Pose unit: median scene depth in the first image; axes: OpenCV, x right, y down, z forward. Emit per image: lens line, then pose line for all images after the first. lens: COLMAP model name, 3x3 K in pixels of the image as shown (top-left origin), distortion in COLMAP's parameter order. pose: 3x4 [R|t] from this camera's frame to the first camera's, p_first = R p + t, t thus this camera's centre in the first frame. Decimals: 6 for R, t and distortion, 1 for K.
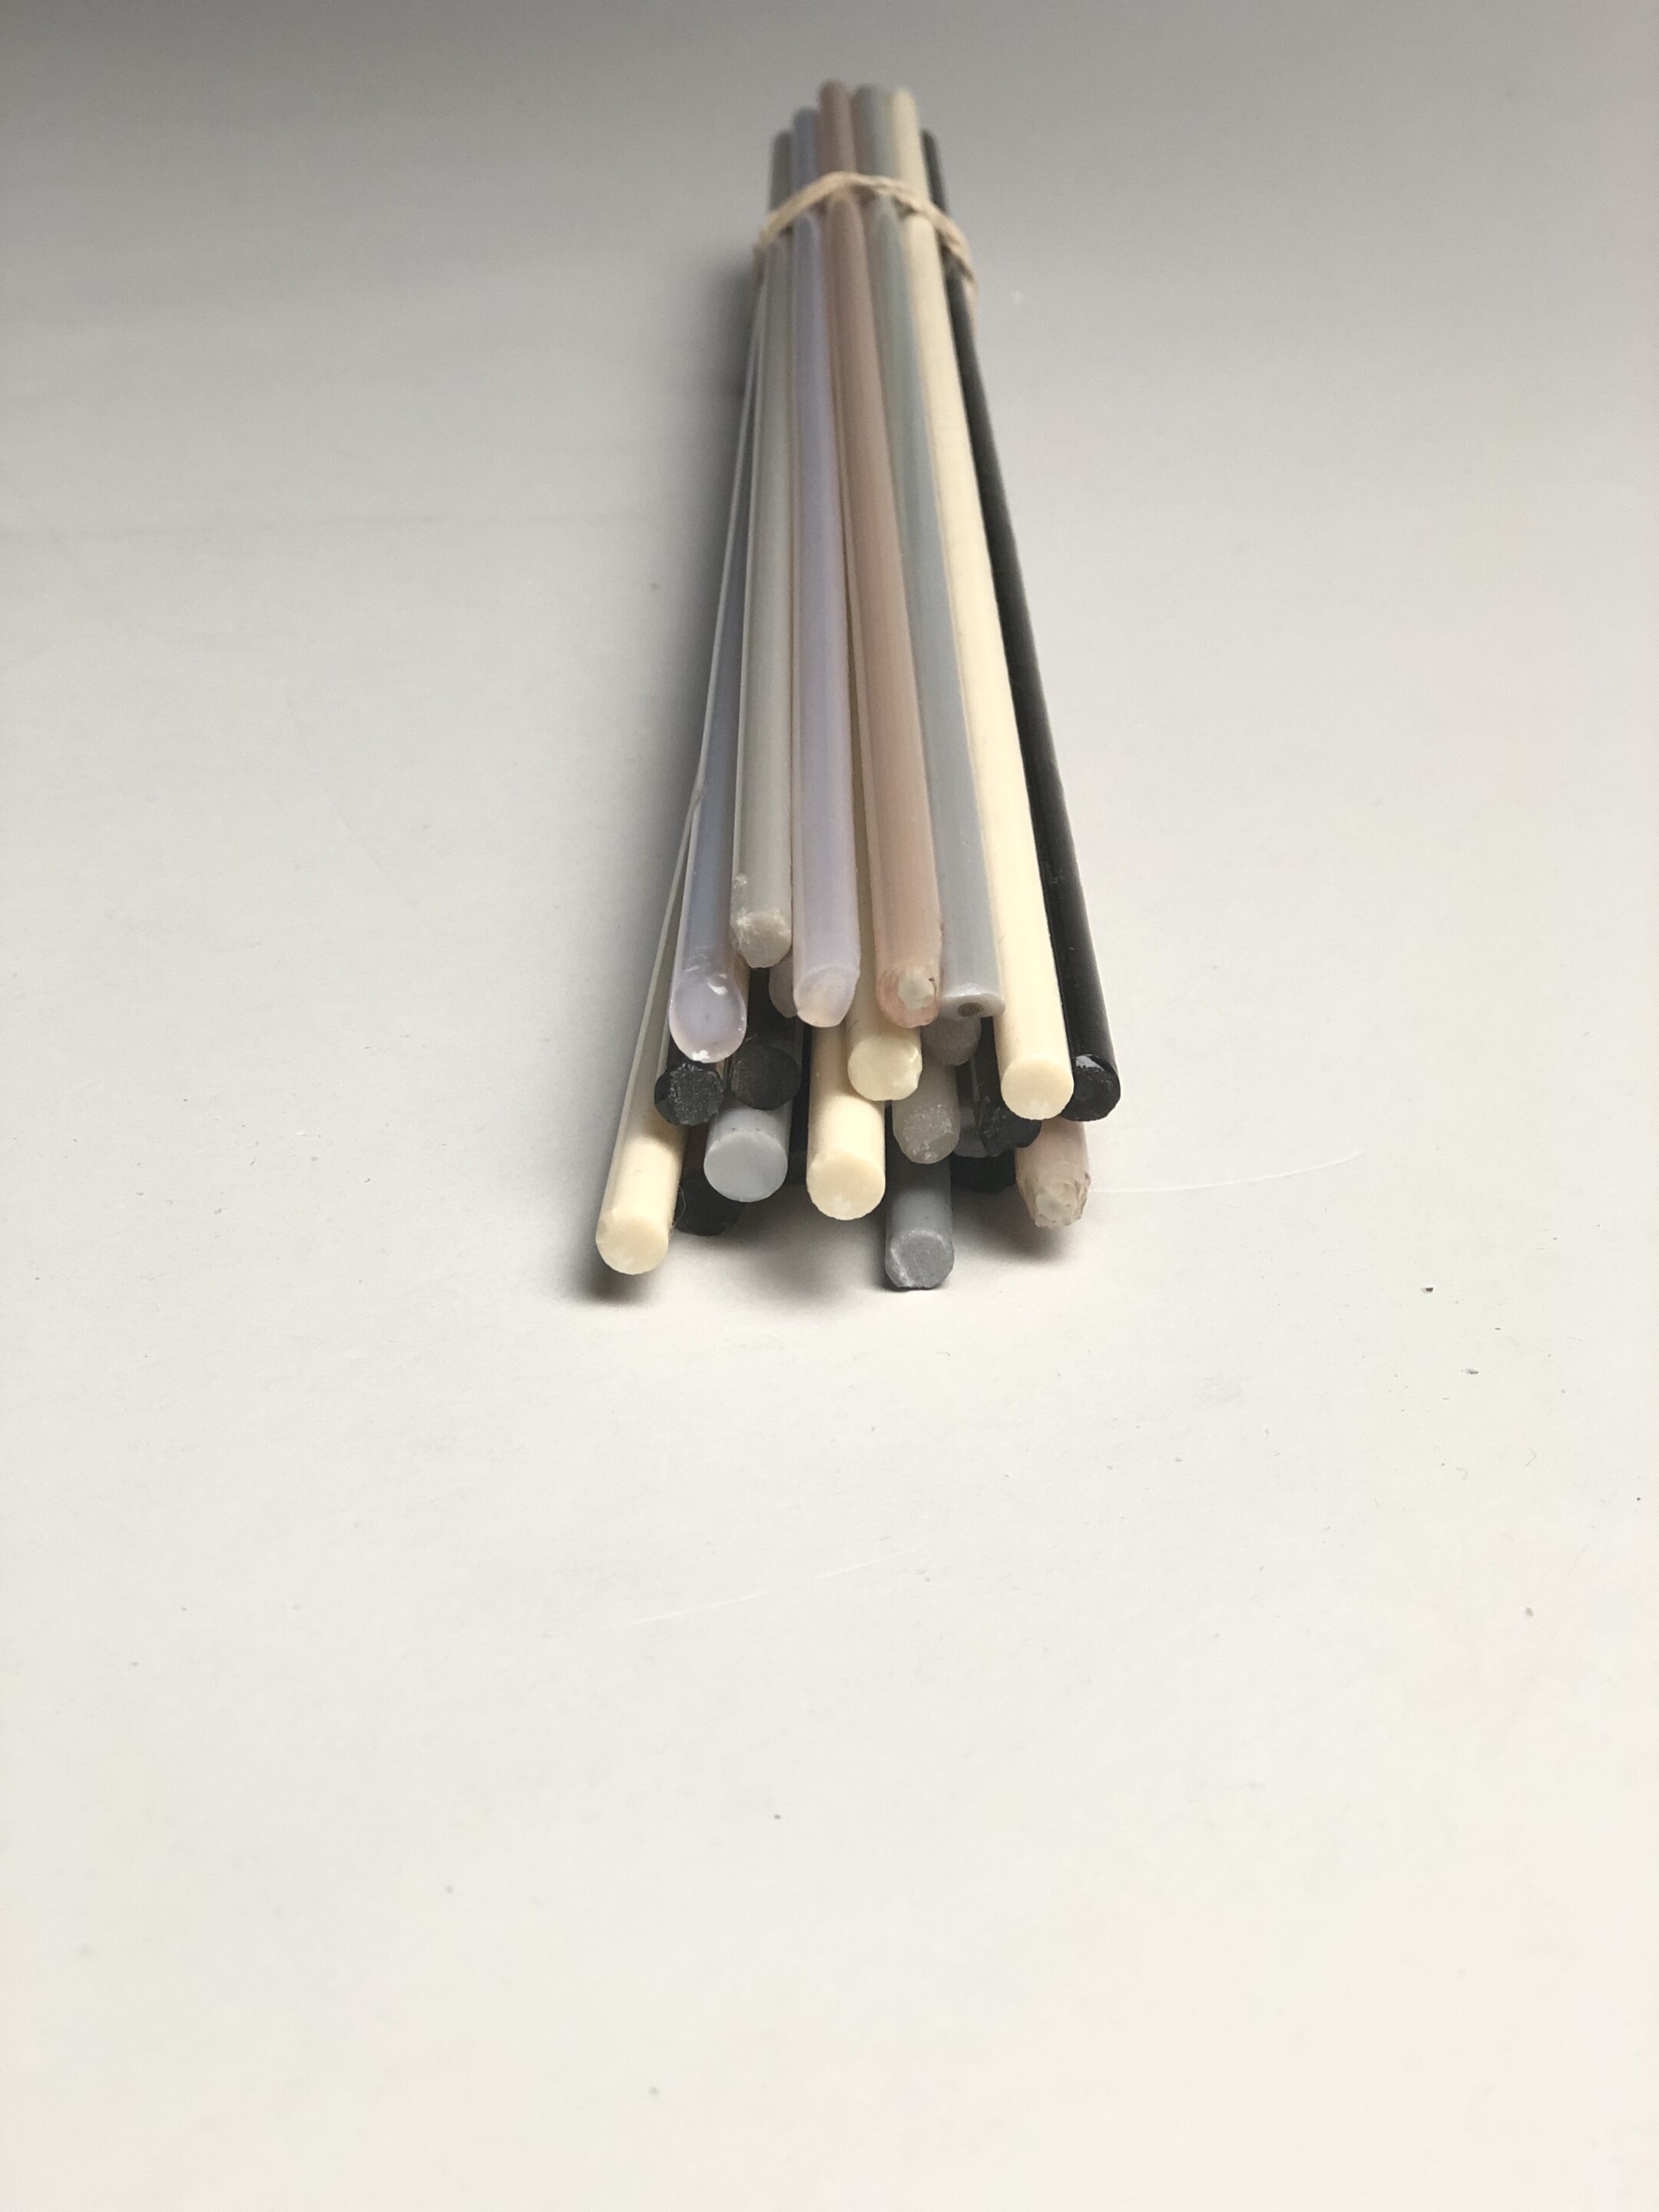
lens RADIAL K [[3665.8, 0, 839.7], [0, 3665.8, 1105.9], [0, 0, 1]] dist [-0.041378, 0.000000]
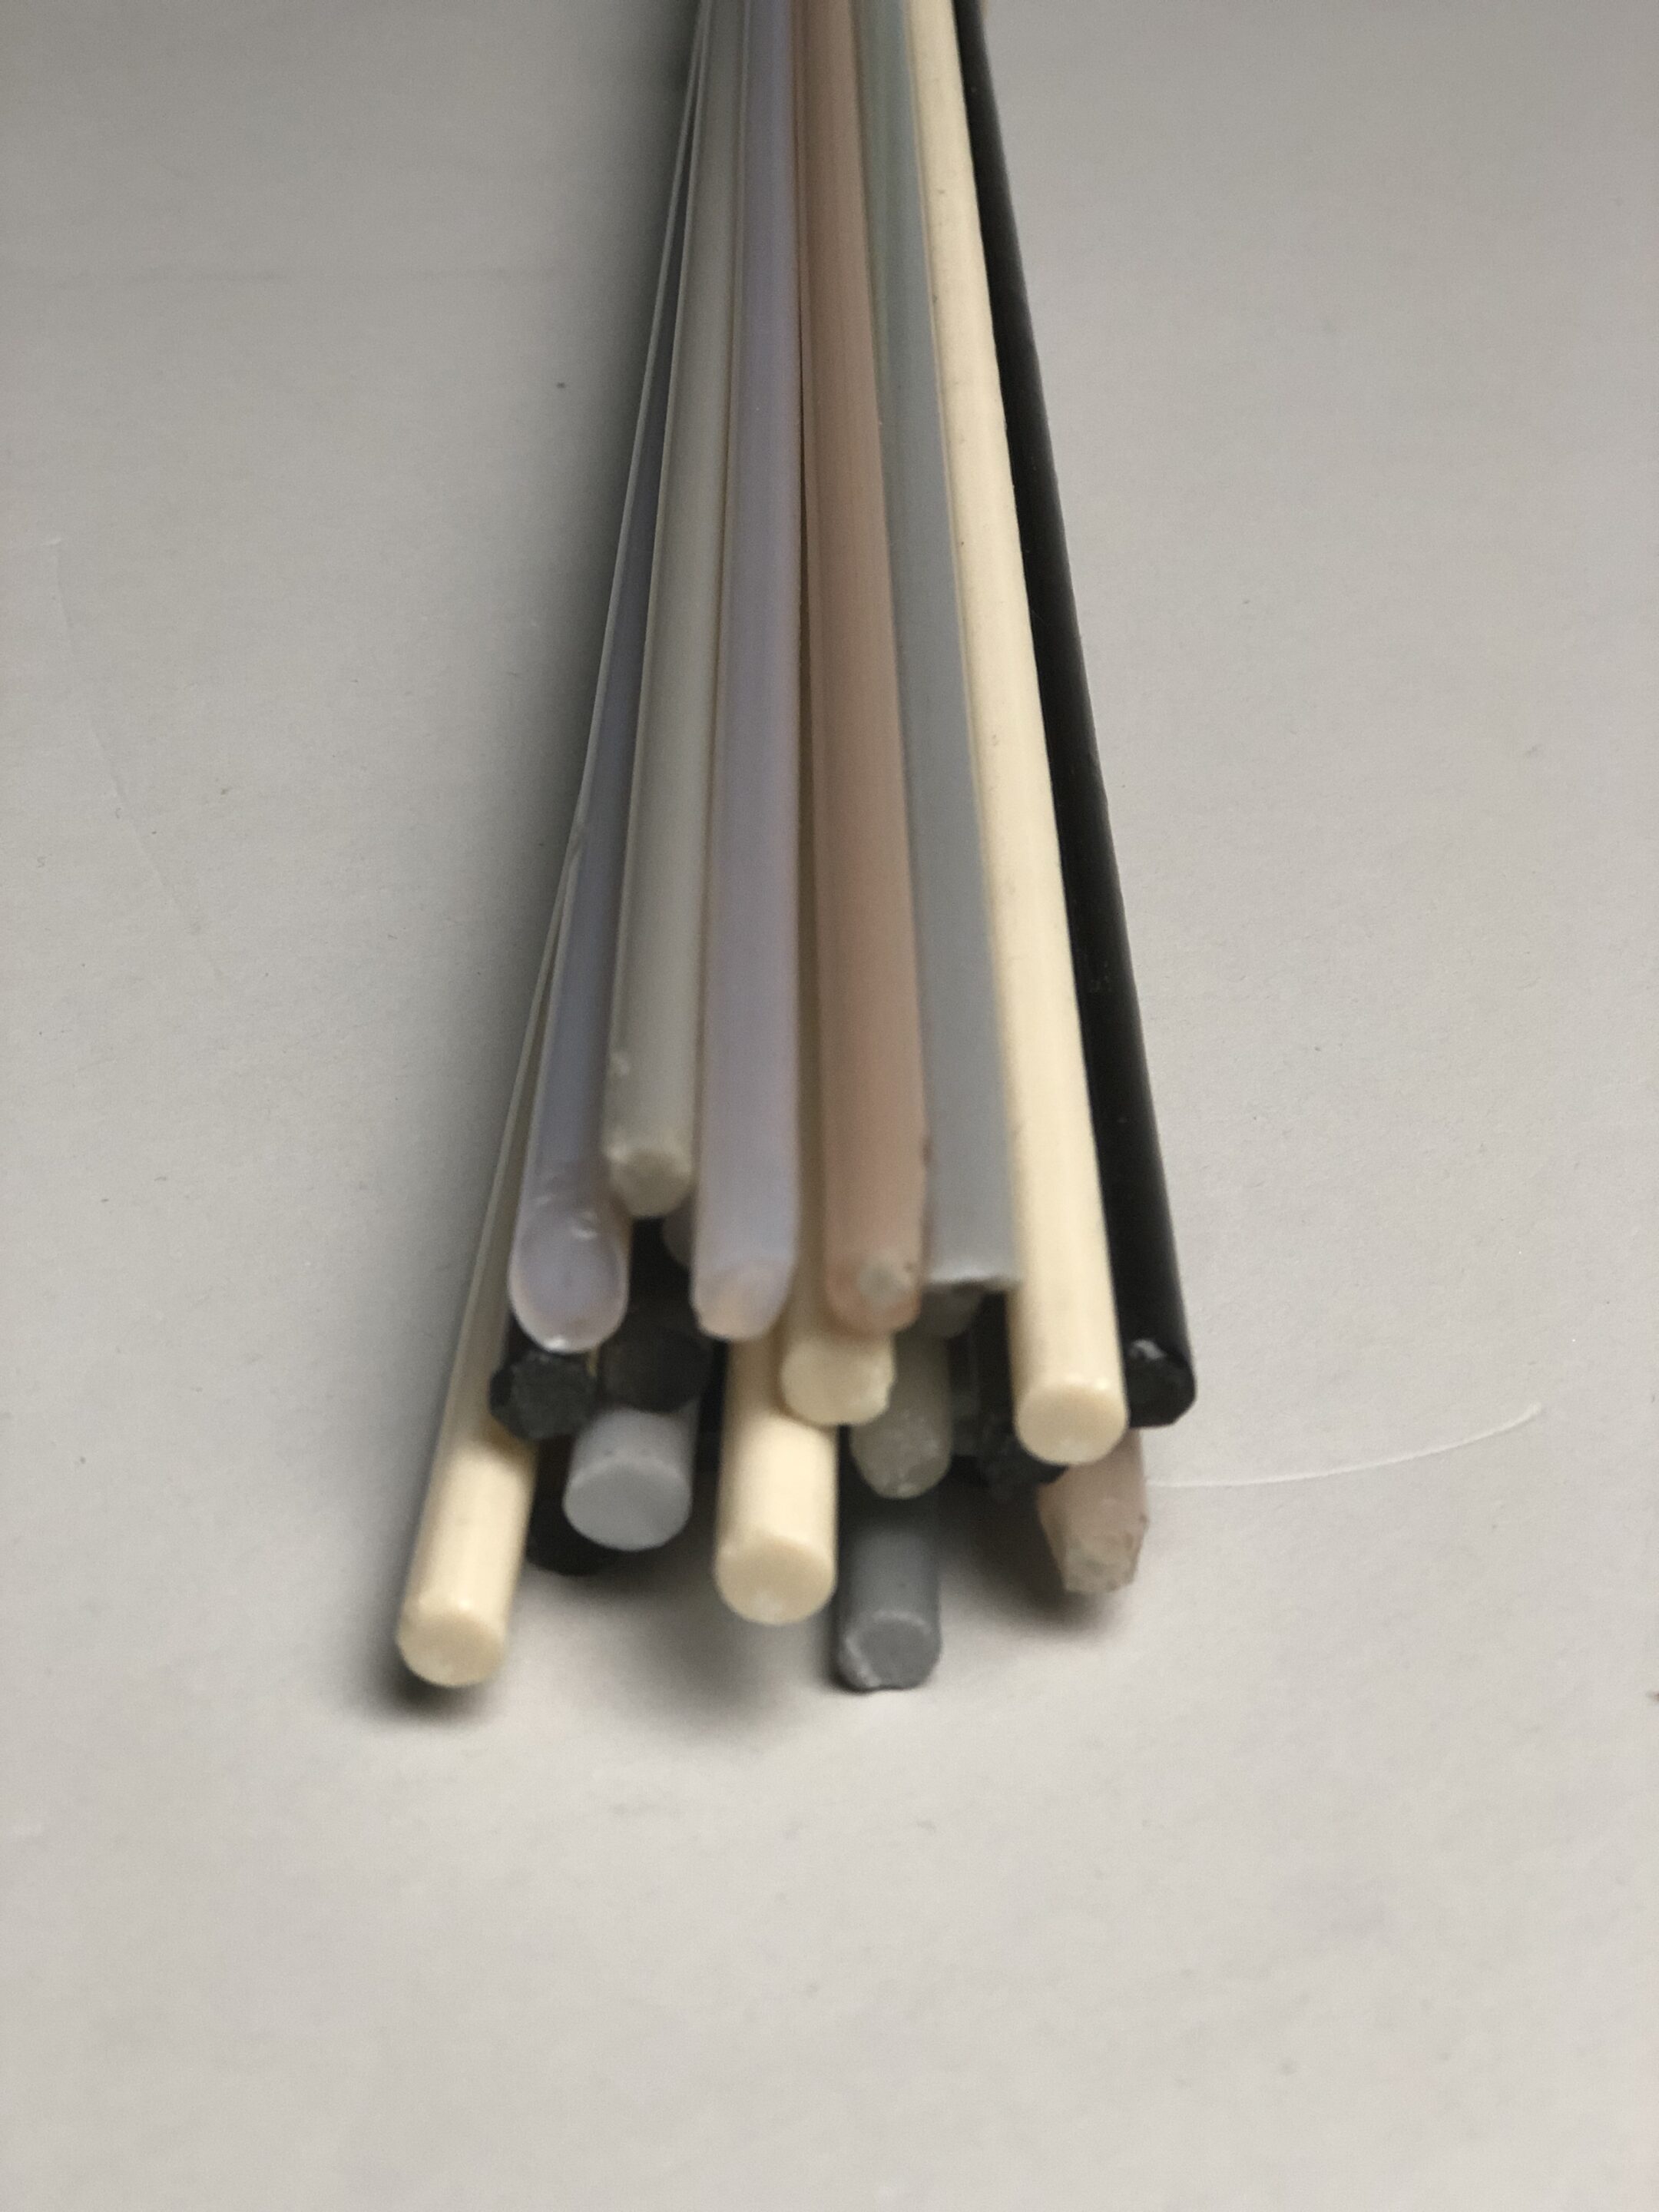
lens RADIAL K [[3665.8, 0, 815.7], [0, 3665.8, 1106.0], [0, 0, 1]] dist [-0.041378, 0.000000]
pose [[0.999966, 0.005182, -0.006483, 0.012199], [-0.004324, 0.992016, 0.126038, -0.138172], [0.007084, -0.126005, 0.992004, 0.353984]]
